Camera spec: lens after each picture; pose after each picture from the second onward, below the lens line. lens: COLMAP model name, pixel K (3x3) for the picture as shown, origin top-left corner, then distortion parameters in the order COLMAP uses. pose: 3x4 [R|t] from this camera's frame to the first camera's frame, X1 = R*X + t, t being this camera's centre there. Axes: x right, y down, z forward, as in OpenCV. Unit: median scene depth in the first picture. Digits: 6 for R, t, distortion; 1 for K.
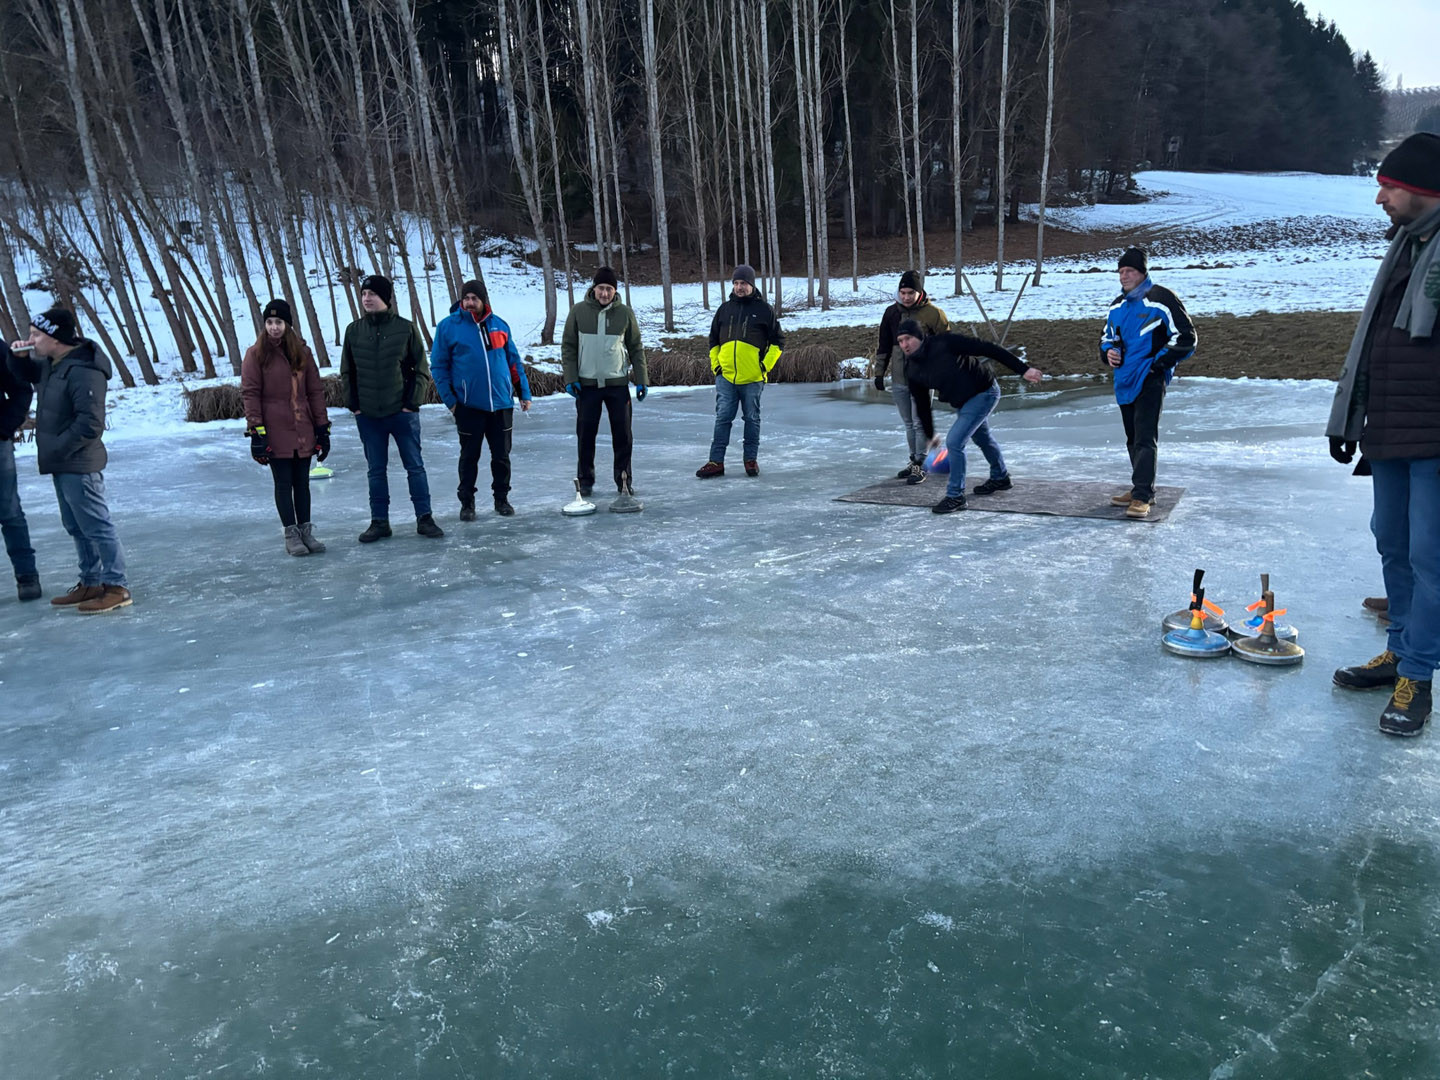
lens RADIAL K [[1089.0, 0, 717.9], [0, 1089.0, 540.4], [0, 0, 1]] dist [0.050255, -0.054661]
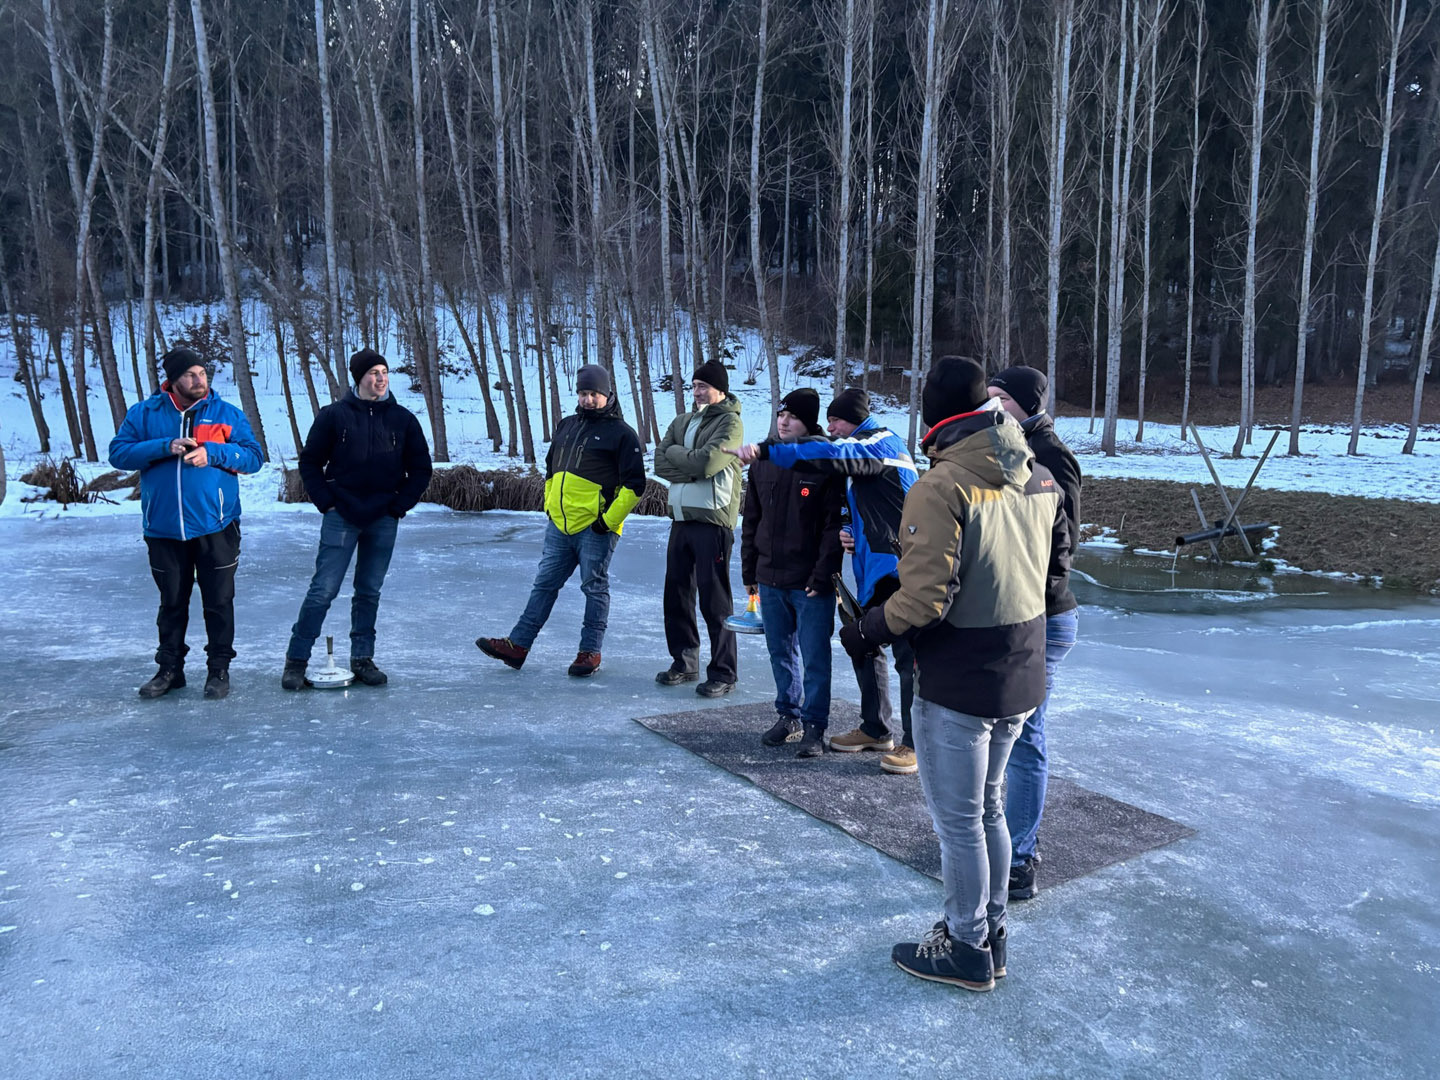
lens RADIAL K [[1085.3, 0, 722.2], [0, 1085.3, 532.1], [0, 0, 1]] dist [0.055929, -0.062738]
pose [[0.939778, 0.117878, -0.320814, 0.072569], [-0.154935, 0.983589, -0.092456, -0.020087], [0.304651, 0.136594, 0.942619, 0.081656]]
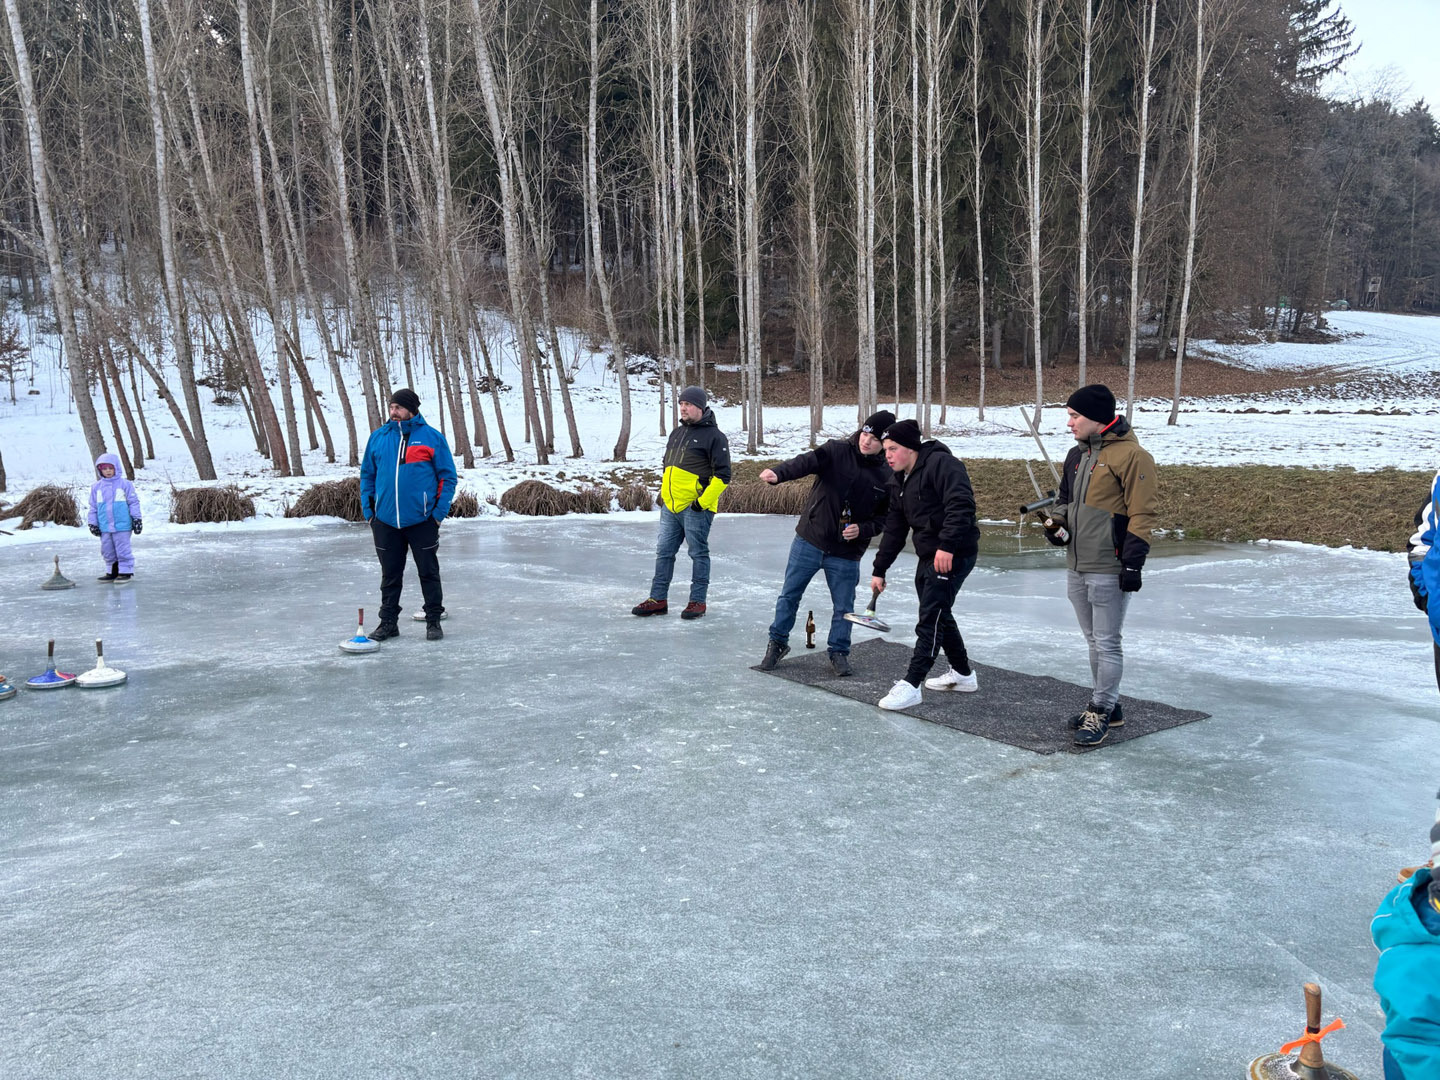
lens RADIAL K [[1084.7, 0, 711.3], [0, 1084.7, 540.4], [0, 0, 1]] dist [0.064783, -0.076791]
pose [[0.985851, 0.061518, -0.155930, 0.051566], [-0.077765, 0.991911, -0.100326, -0.012521], [0.148497, 0.111032, 0.982660, 0.046639]]
